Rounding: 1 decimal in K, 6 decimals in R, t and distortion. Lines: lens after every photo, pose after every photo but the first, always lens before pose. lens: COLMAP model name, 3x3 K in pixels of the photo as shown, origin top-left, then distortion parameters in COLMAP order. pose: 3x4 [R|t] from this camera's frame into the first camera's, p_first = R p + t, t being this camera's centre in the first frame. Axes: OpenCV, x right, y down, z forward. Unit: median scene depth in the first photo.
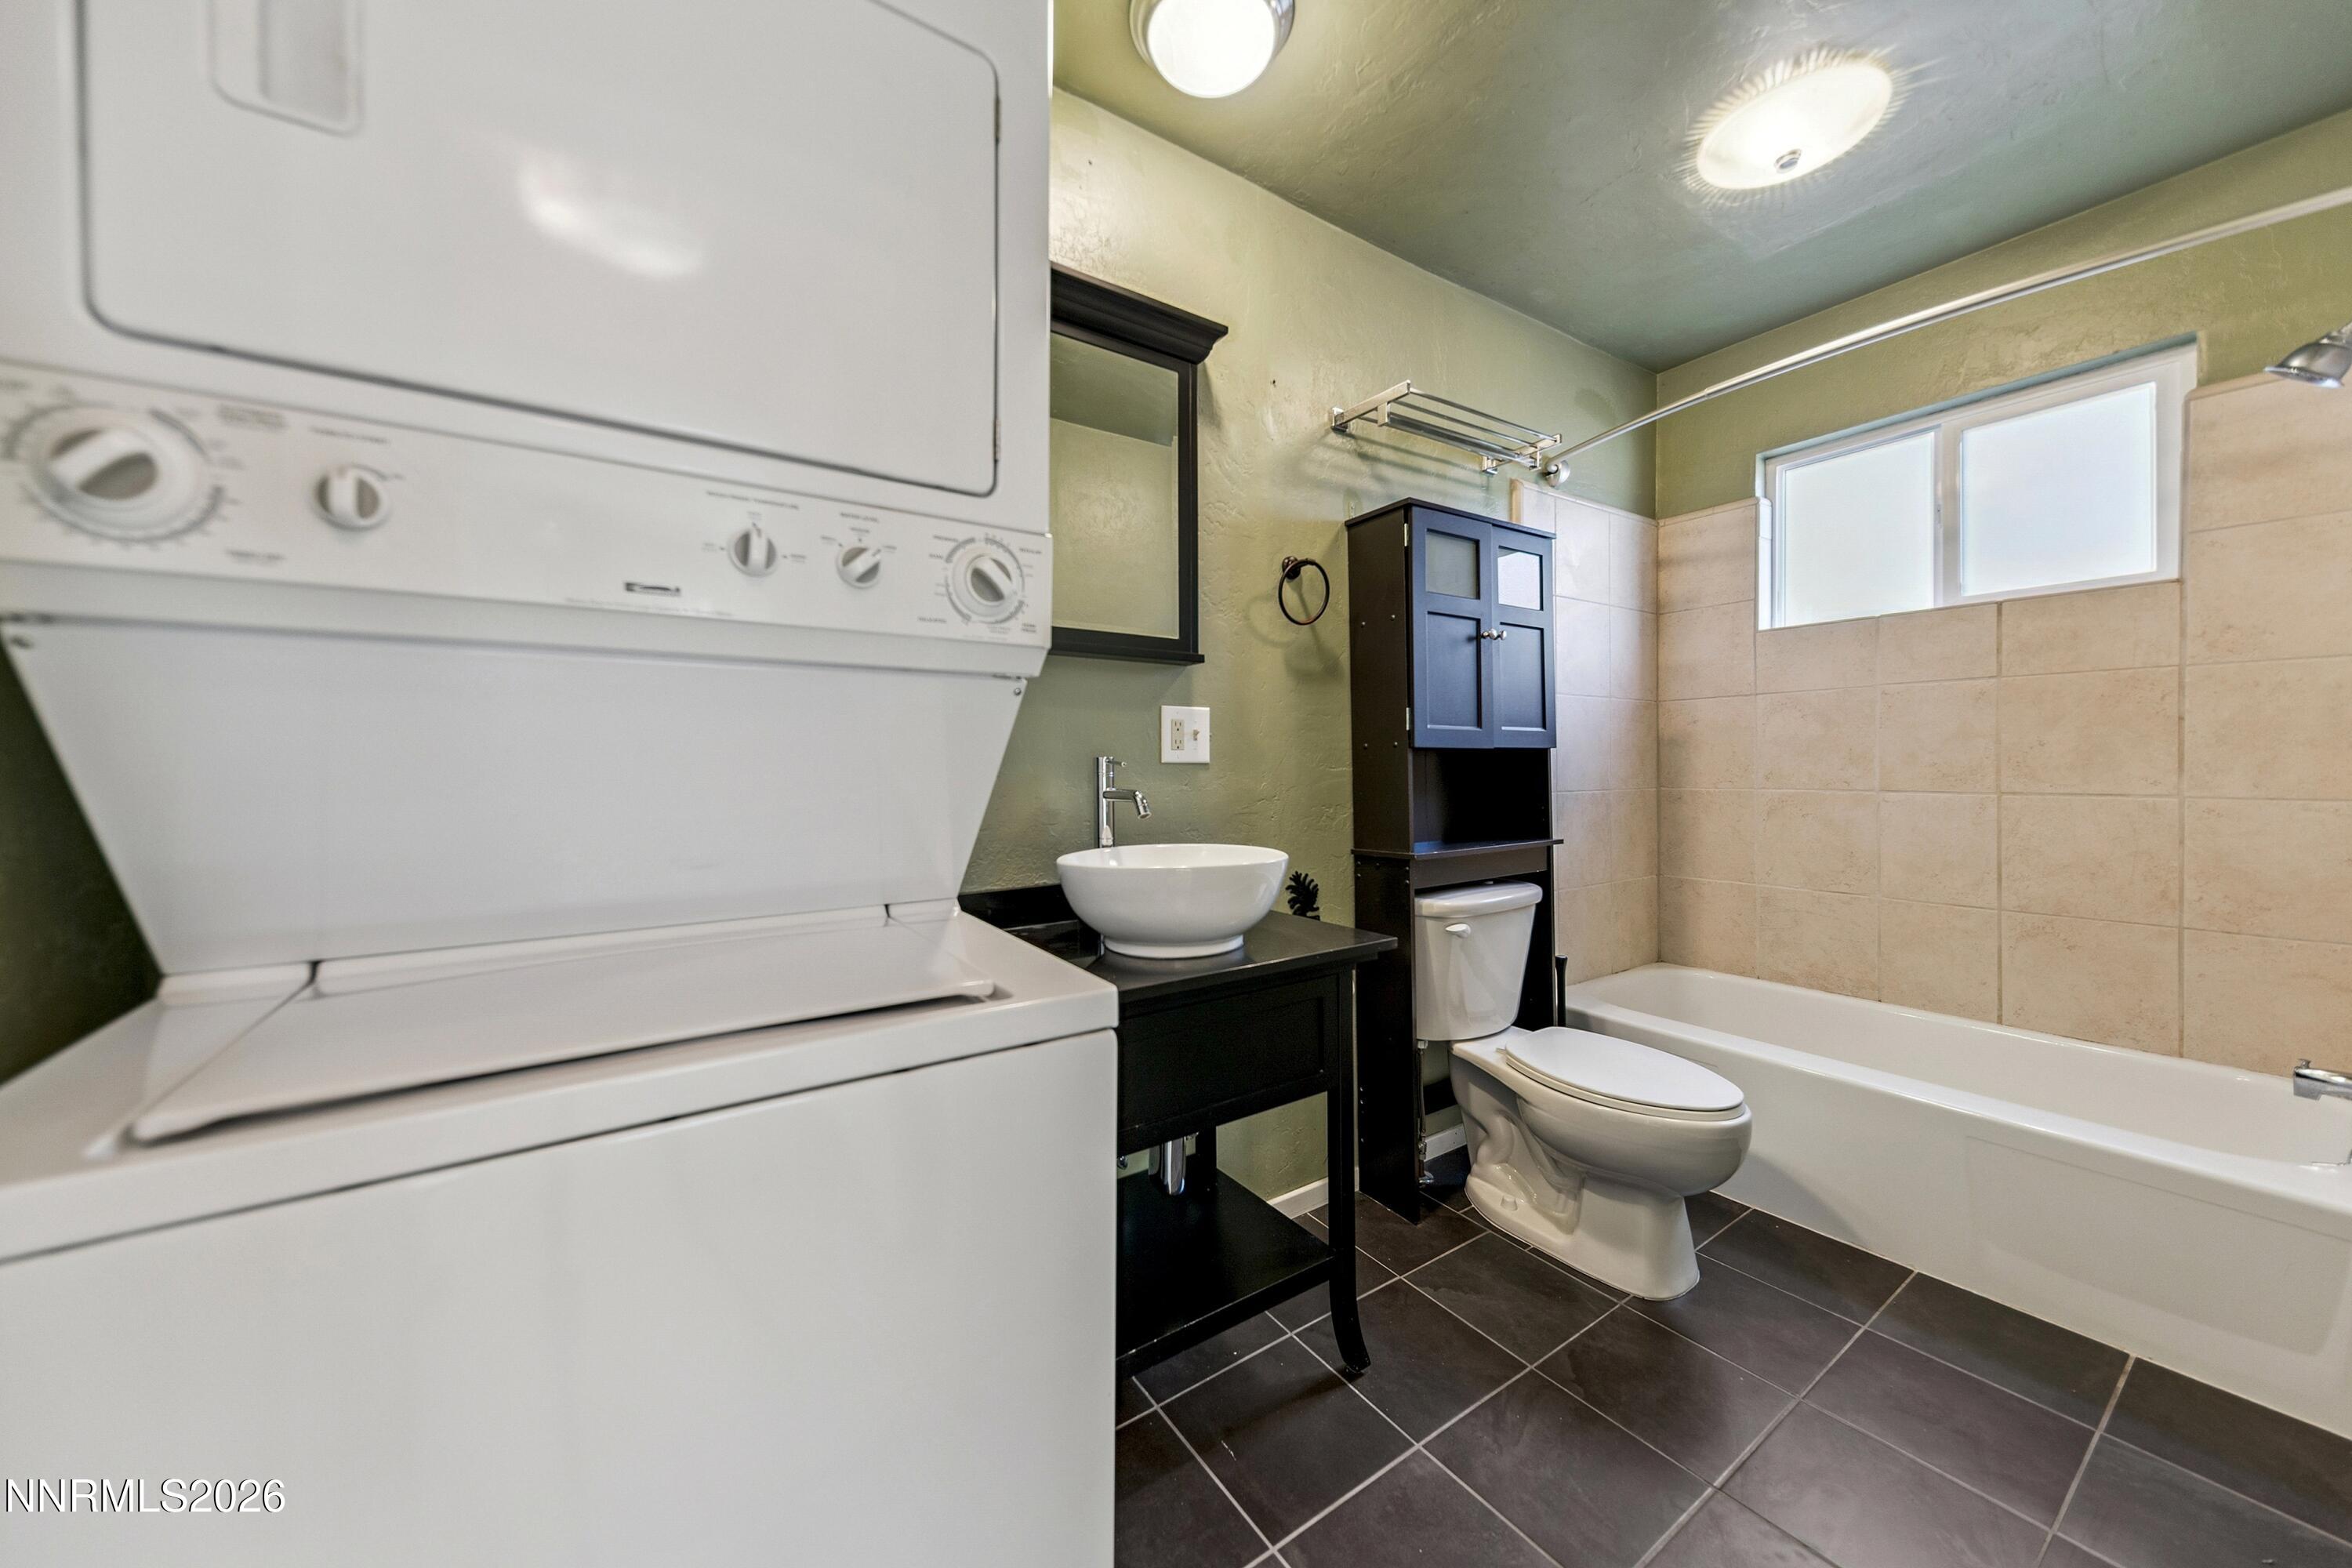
lens RADIAL K [[847.9, 0, 1185.3], [0, 847.9, 774.3], [0, 0, 1]] dist [0.021820, -0.005175]
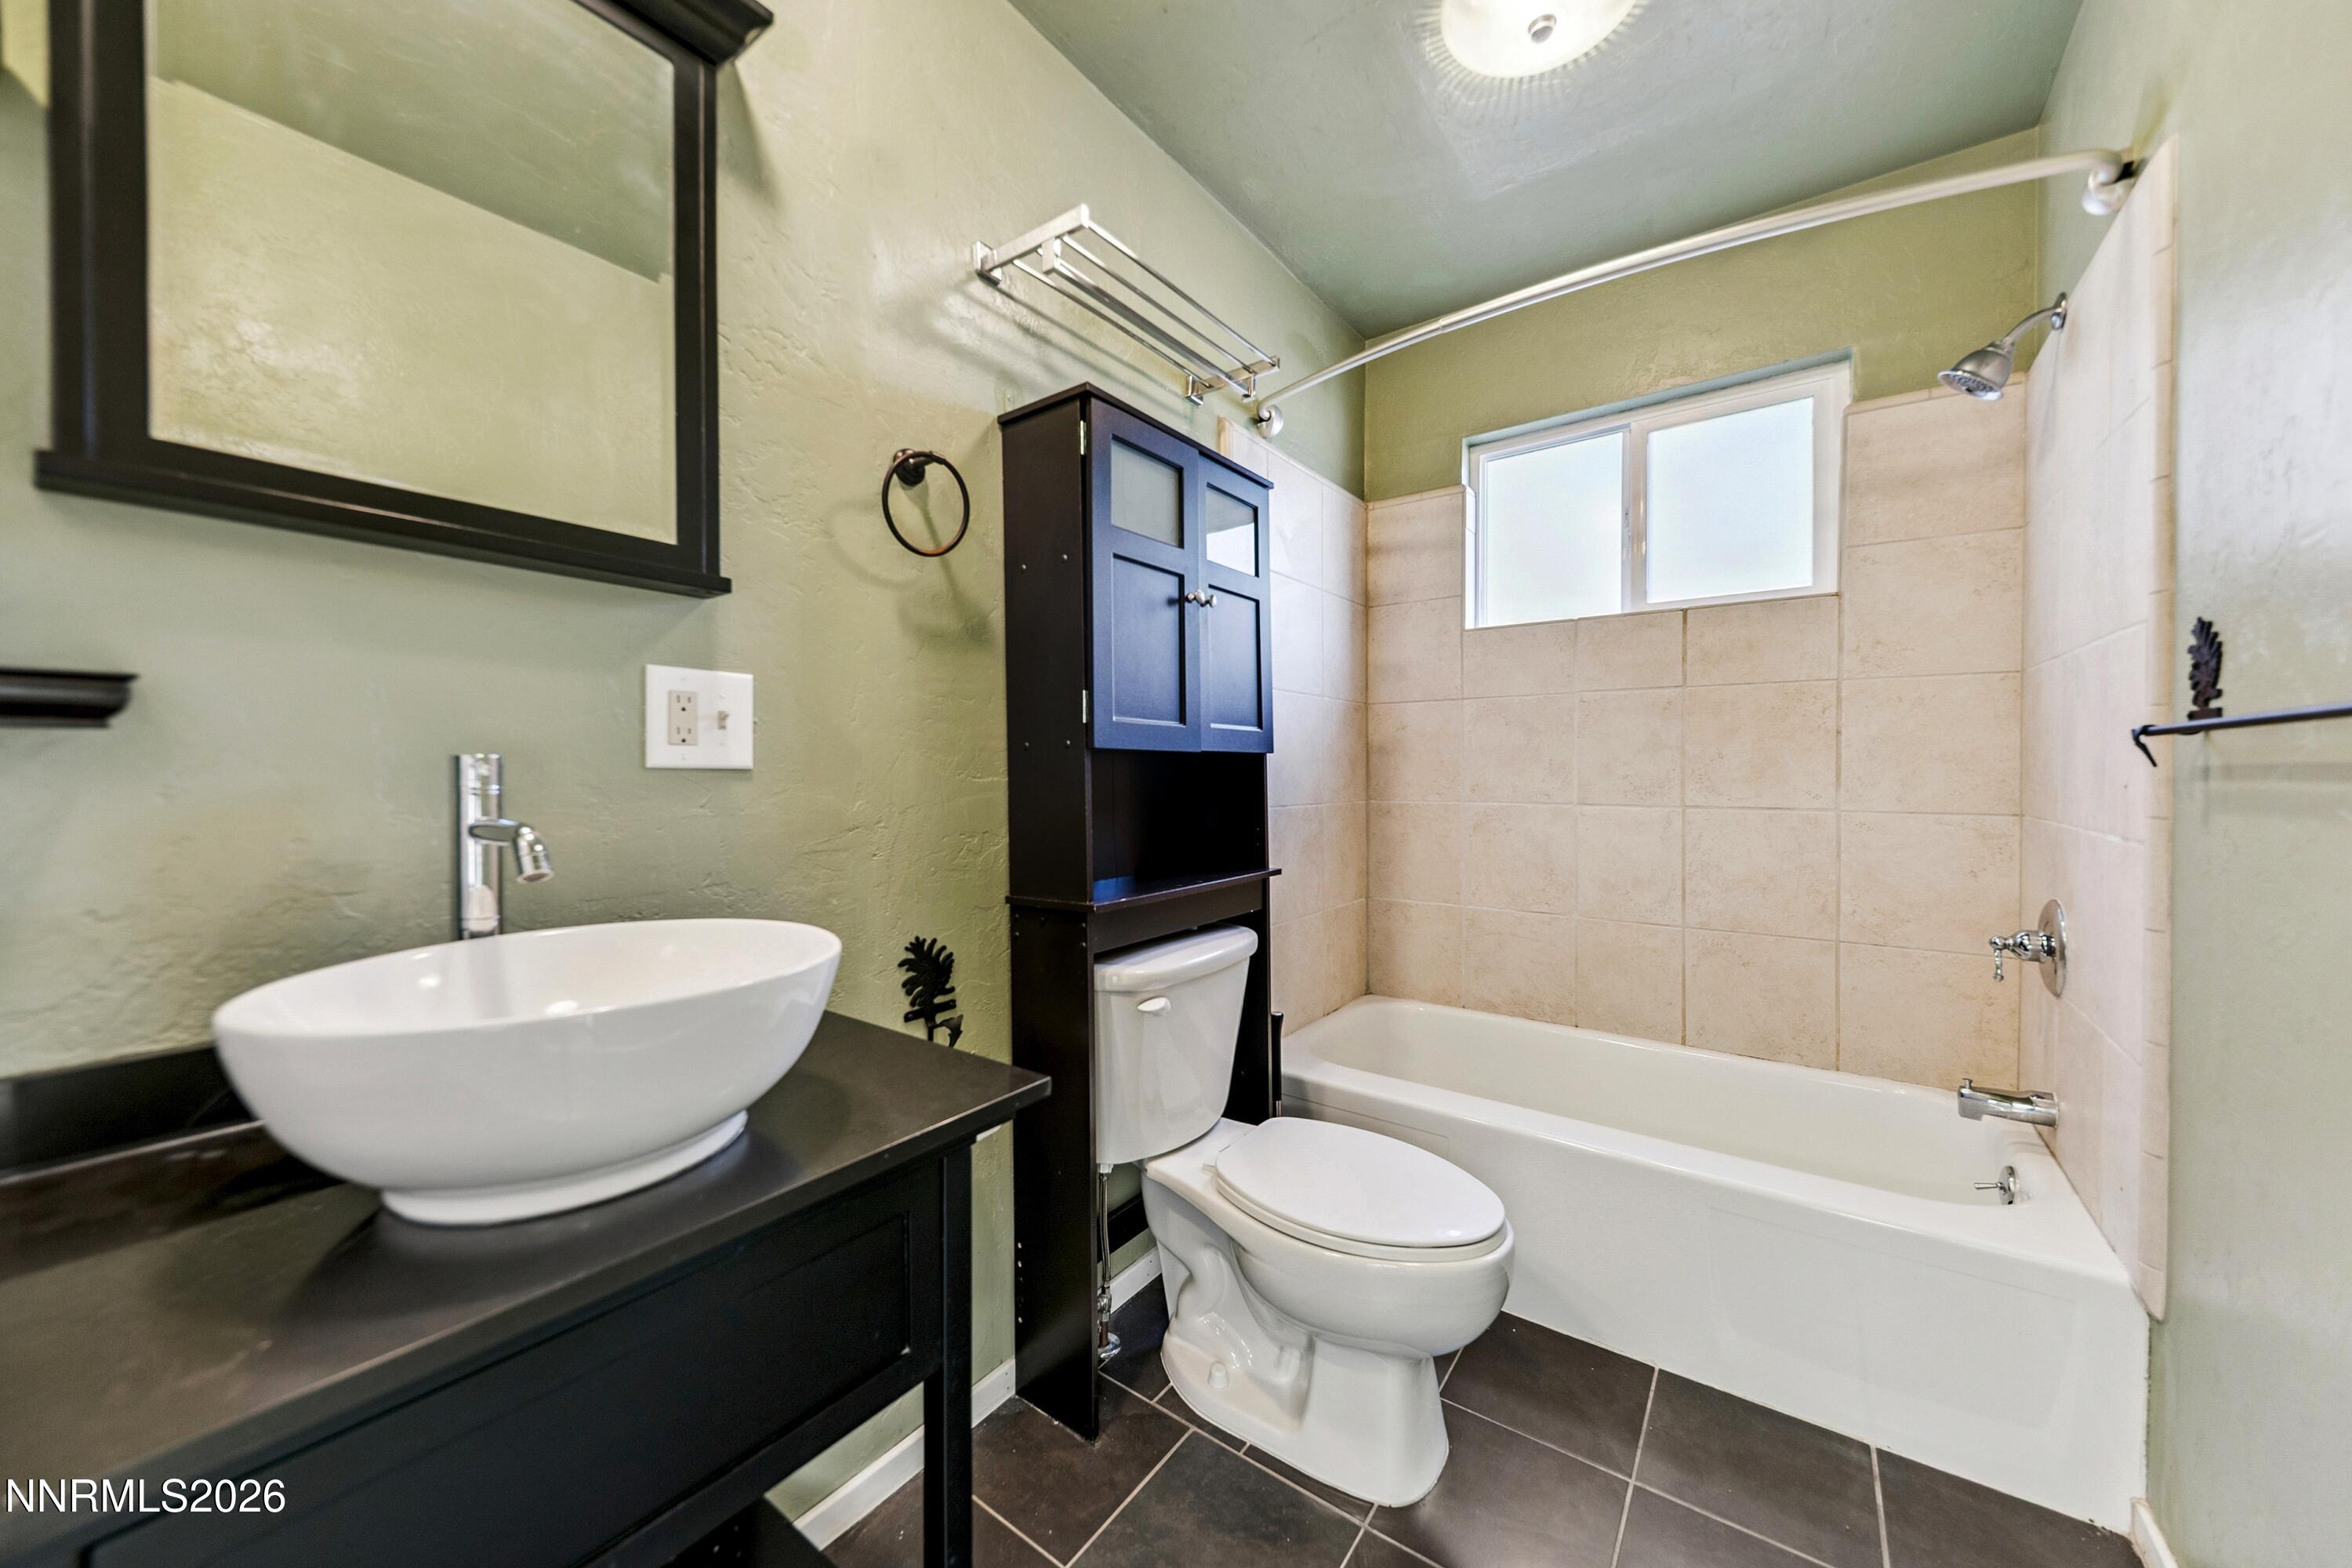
lens RADIAL K [[830.8, 0, 1184.5], [0, 830.8, 796.1], [0, 0, 1]] dist [0.000622, -0.000057]
pose [[0.941794, -0.002847, 0.336178, 0.107802], [-0.003531, 0.999825, 0.018360, -0.005514], [-0.336172, -0.018478, 0.941619, 0.327727]]
